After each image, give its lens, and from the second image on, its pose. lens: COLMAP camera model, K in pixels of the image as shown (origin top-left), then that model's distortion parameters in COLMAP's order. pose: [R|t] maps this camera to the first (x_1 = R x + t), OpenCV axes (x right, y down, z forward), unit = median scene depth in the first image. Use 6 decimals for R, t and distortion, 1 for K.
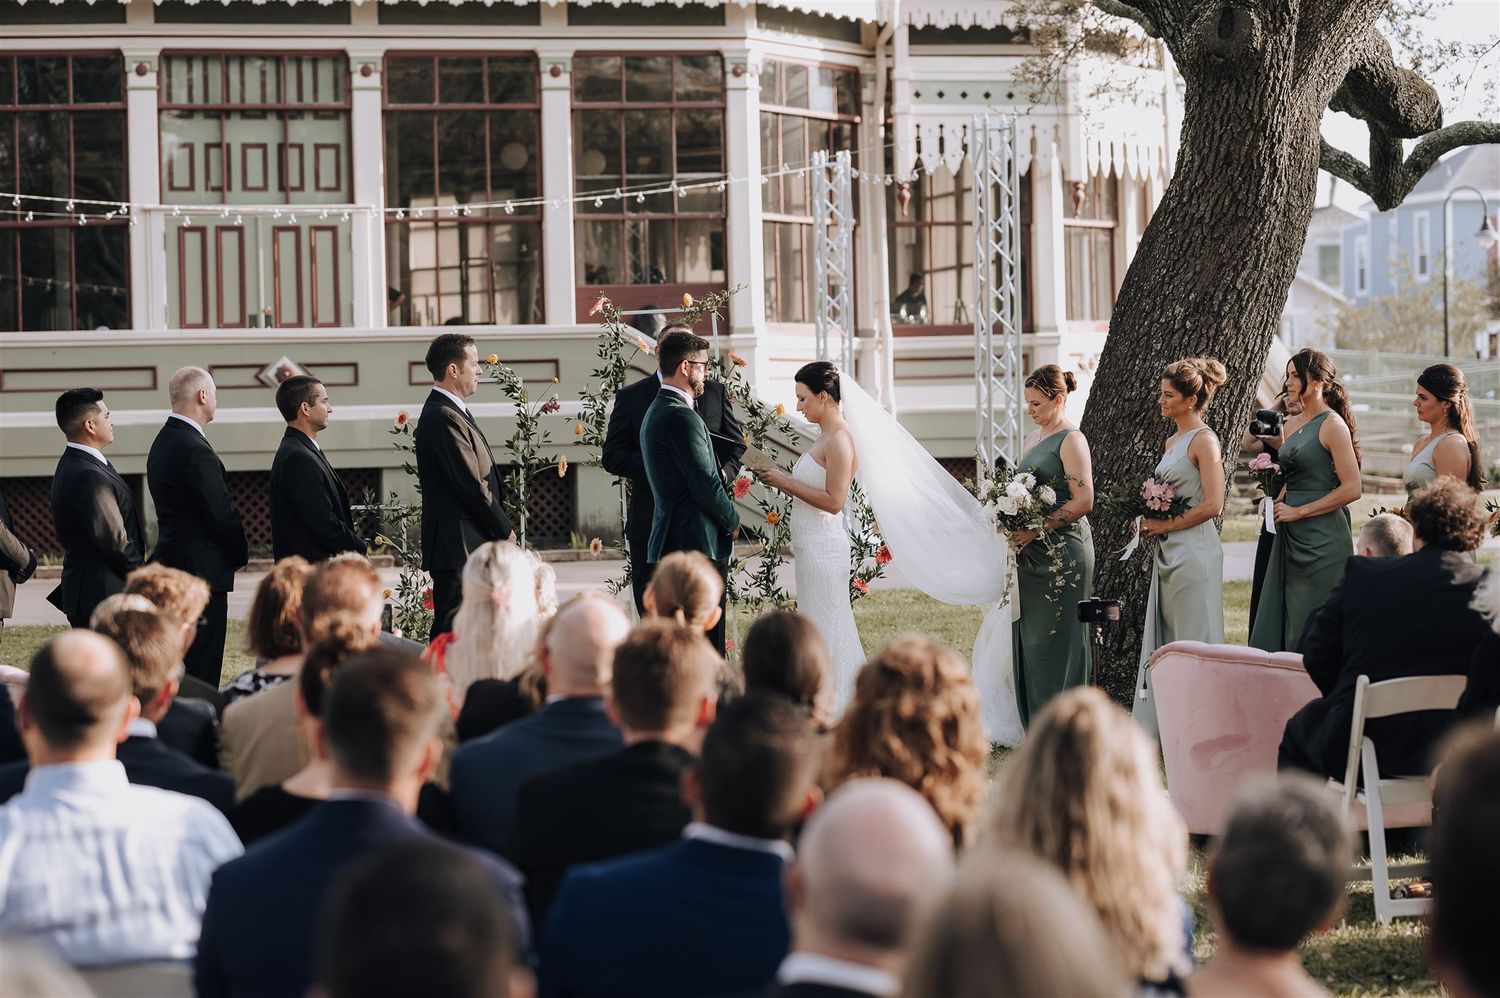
lens RADIAL K [[3828.2, 0, 749.6], [0, 3828.2, 499.3], [0, 0, 1]] dist [-0.011594, 0.000000]
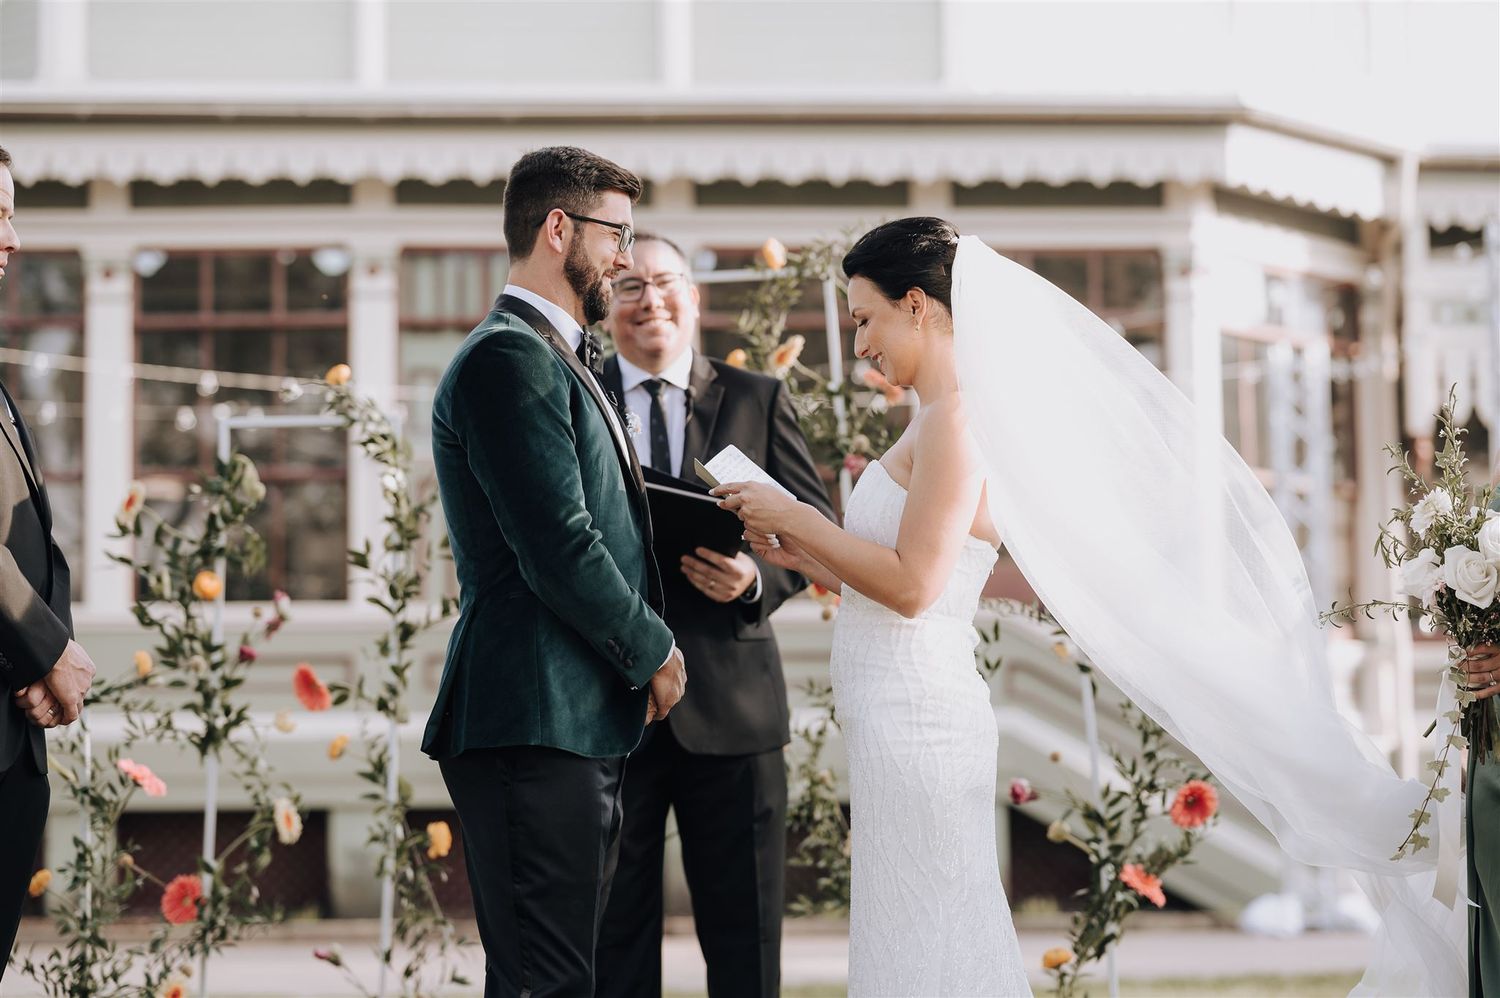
lens RADIAL K [[3828.2, 0, 741.2], [0, 3828.2, 495.8], [0, 0, 1]] dist [-0.011594, 0.000000]
pose [[0.988109, -0.004415, -0.153691, 0.026077], [-0.013149, 0.993499, -0.113079, 0.014552], [0.153191, 0.113755, 0.981627, 0.282199]]
